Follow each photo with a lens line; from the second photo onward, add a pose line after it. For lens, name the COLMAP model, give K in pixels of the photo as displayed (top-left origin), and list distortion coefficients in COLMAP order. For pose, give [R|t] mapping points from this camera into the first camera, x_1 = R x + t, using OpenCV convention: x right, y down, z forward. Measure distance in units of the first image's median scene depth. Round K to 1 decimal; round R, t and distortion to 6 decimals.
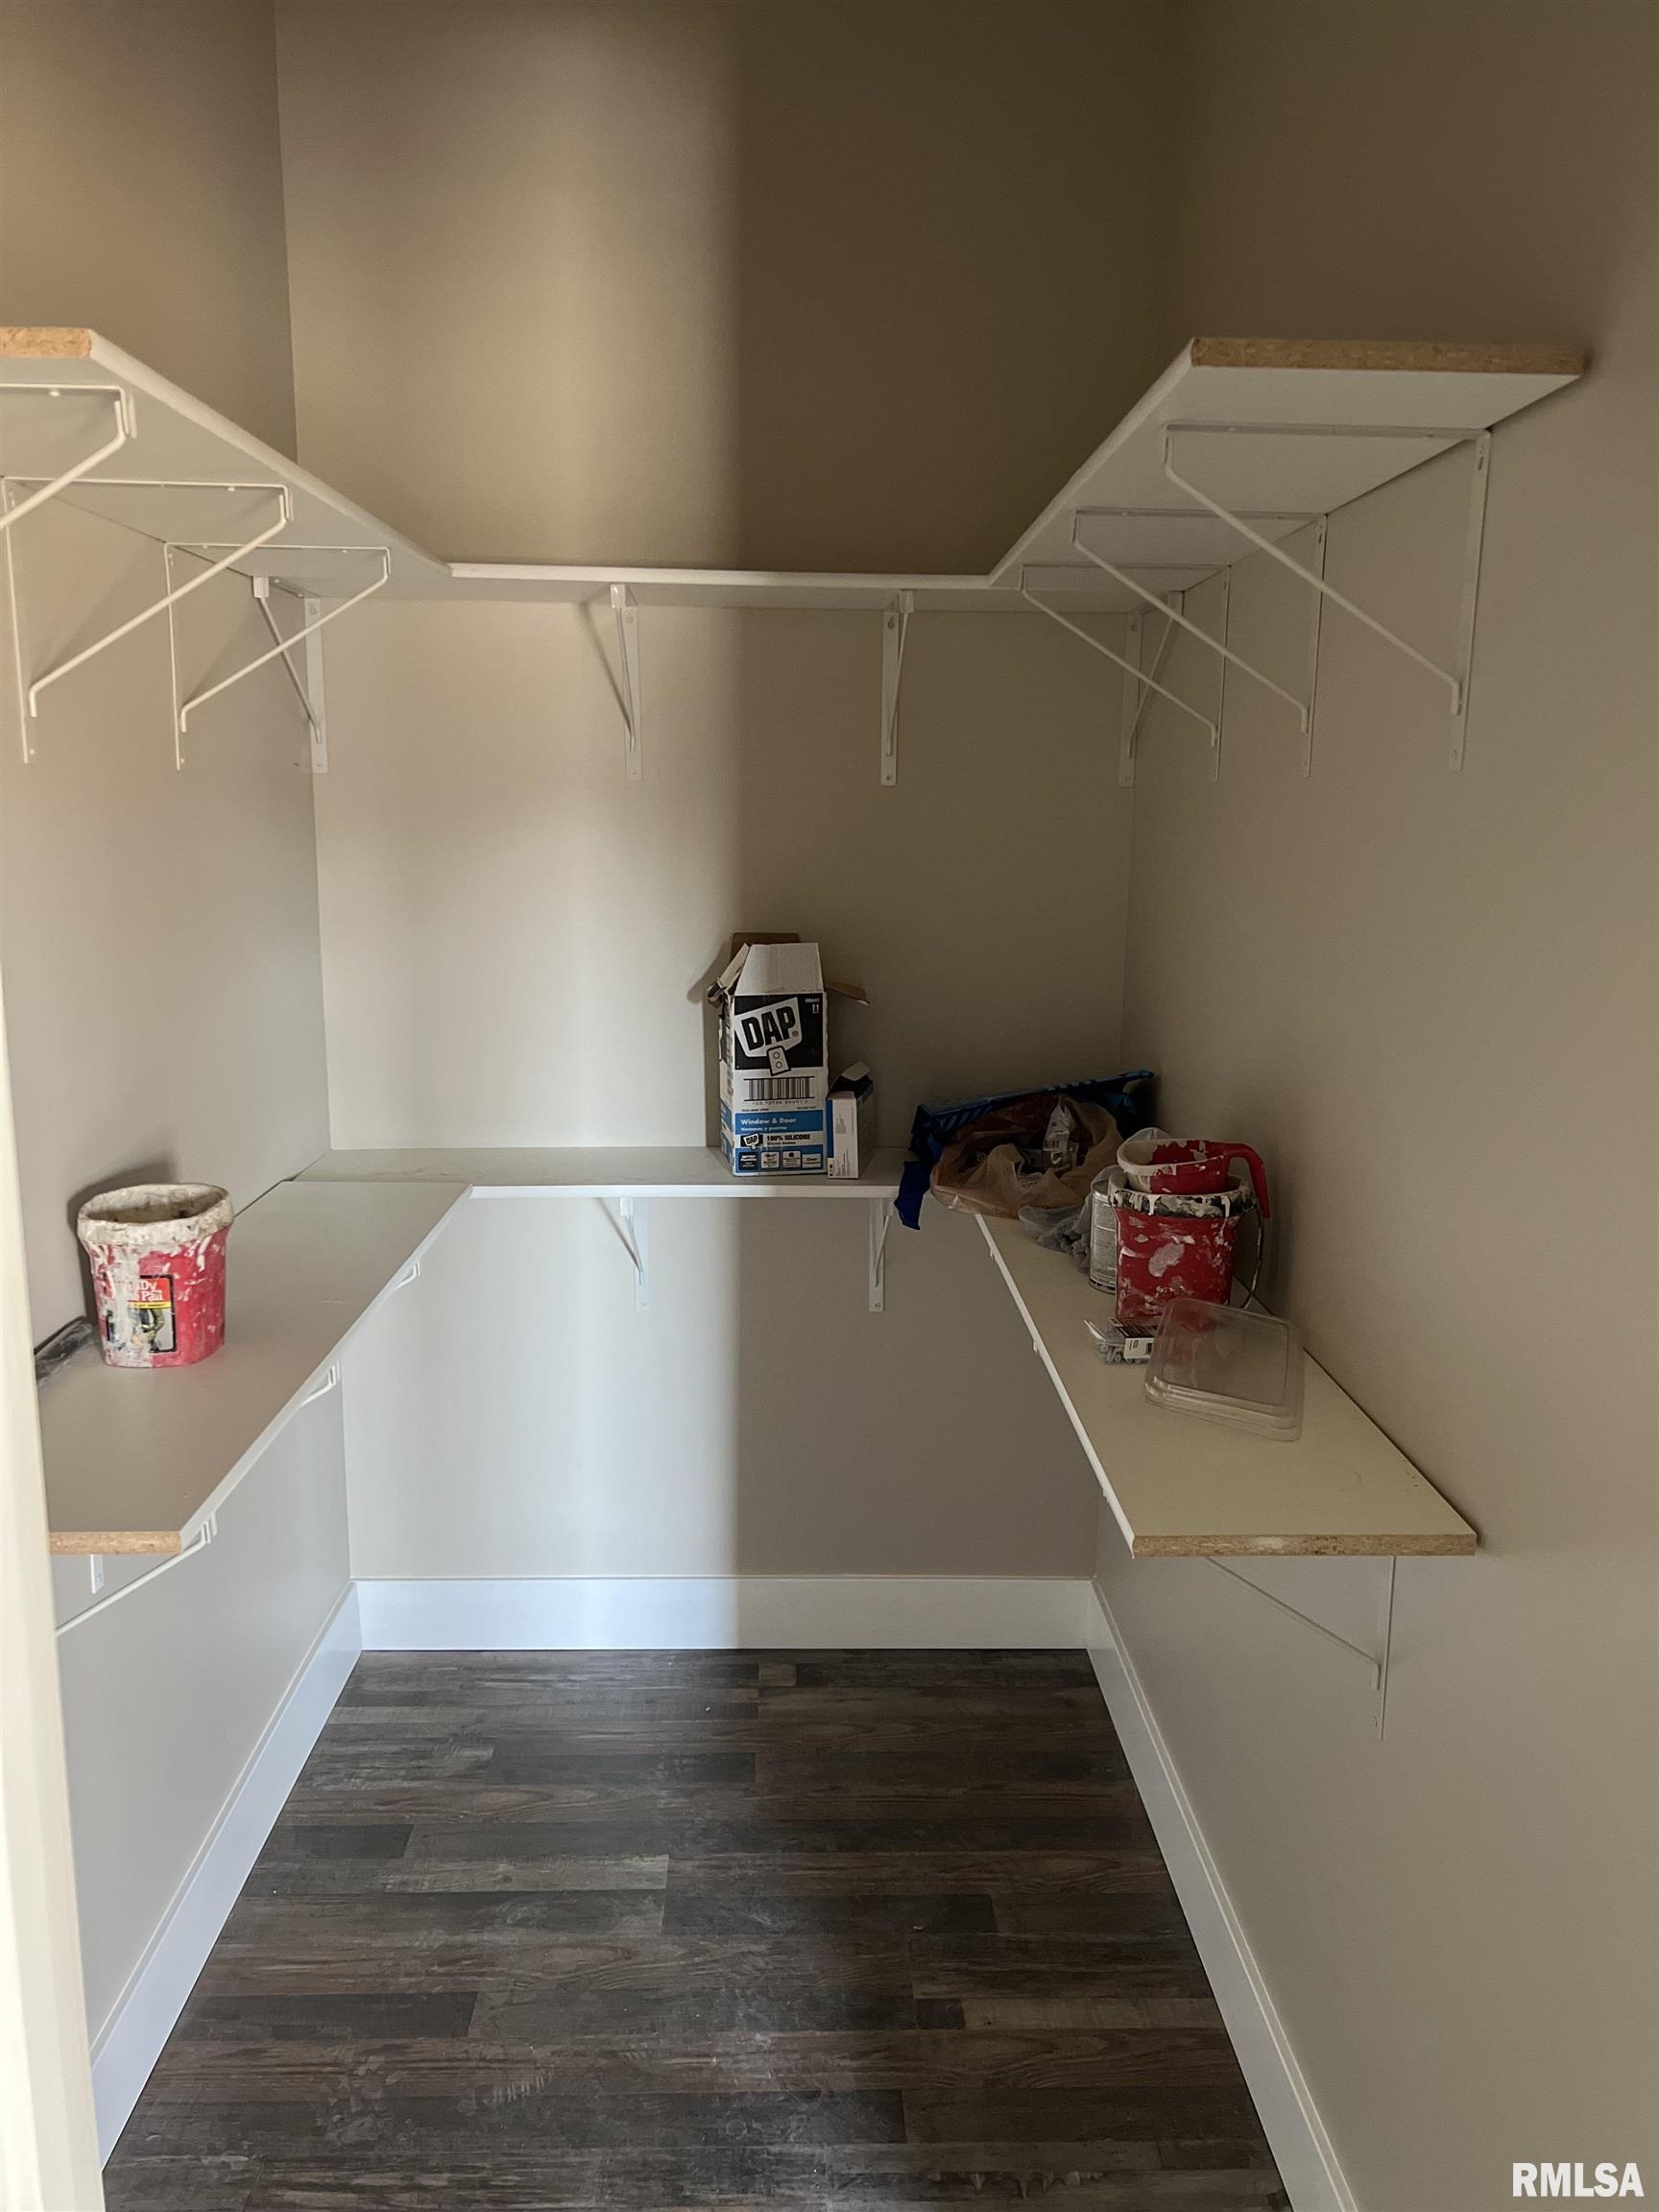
lens RADIAL K [[1665.9, 0, 834.9], [0, 1665.9, 1111.7], [0, 0, 1]] dist [0.064869, -0.070231]
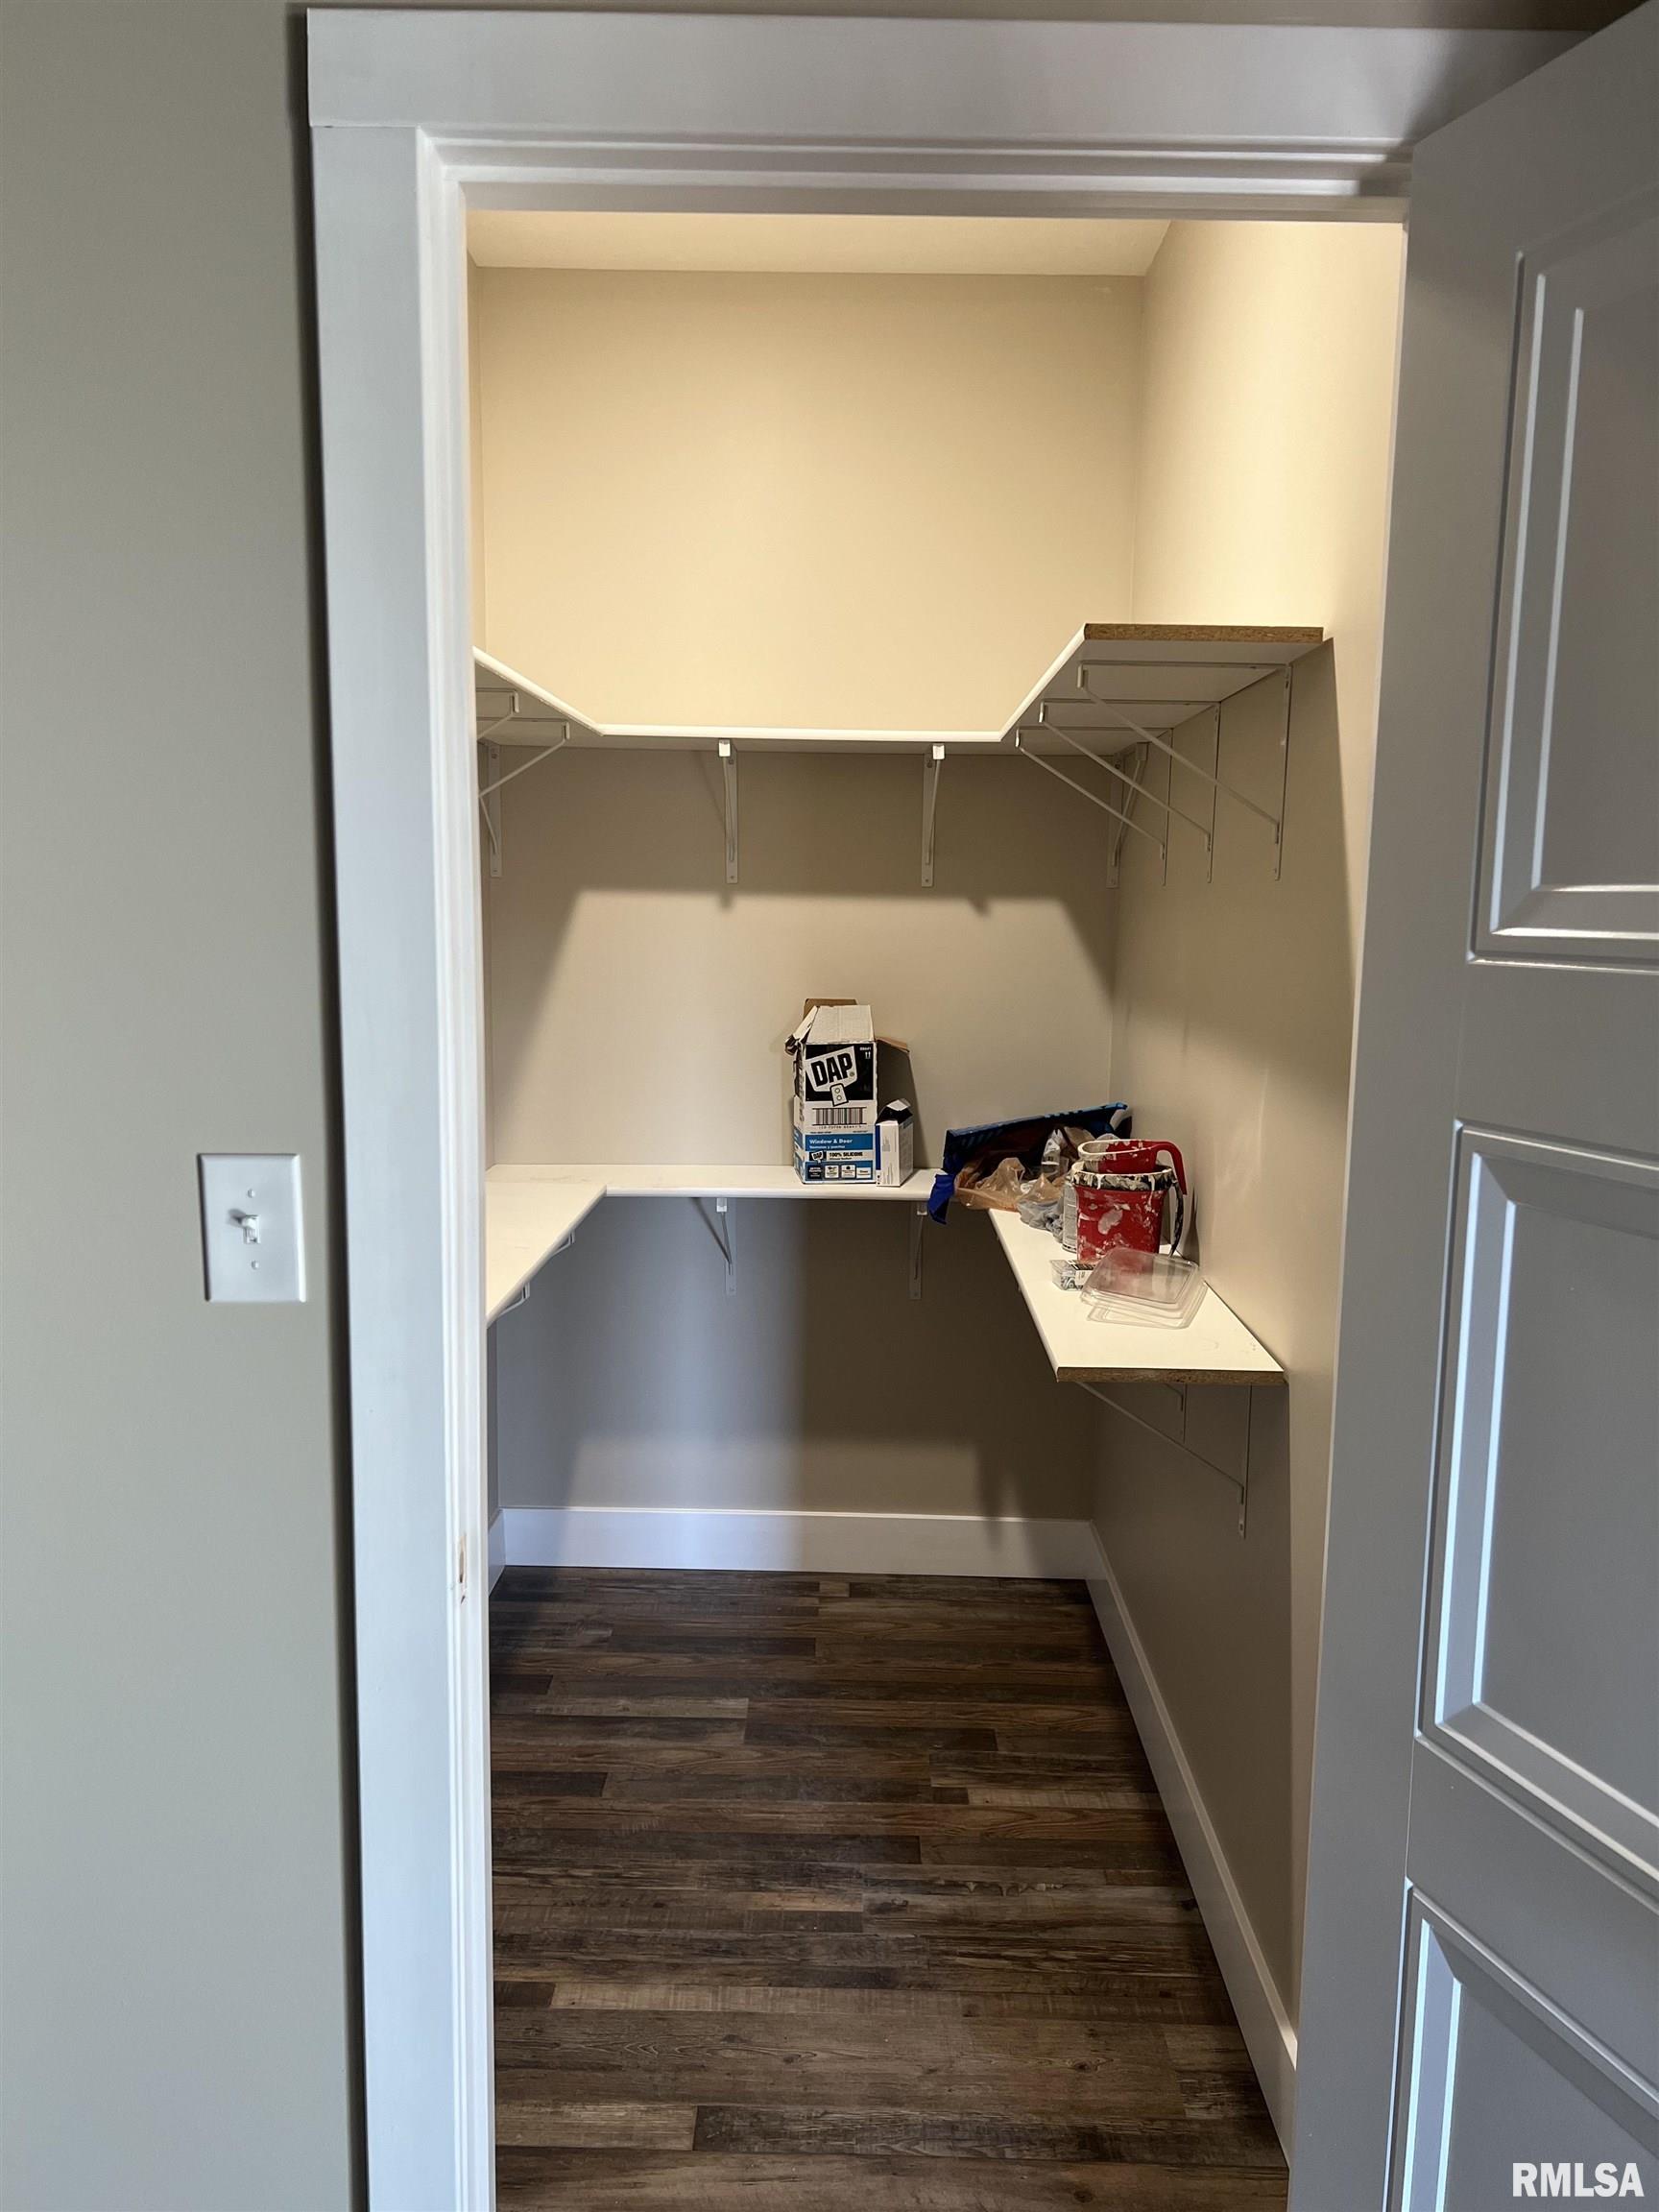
lens RADIAL K [[1665.9, 0, 828.6], [0, 1665.9, 1104.5], [0, 0, 1]] dist [0.064869, -0.070231]
pose [[0.998844, 0.008268, -0.047357, 0.020546], [-0.011176, 0.998046, -0.061479, 0.059537], [0.046757, 0.061938, 0.996984, -0.312659]]
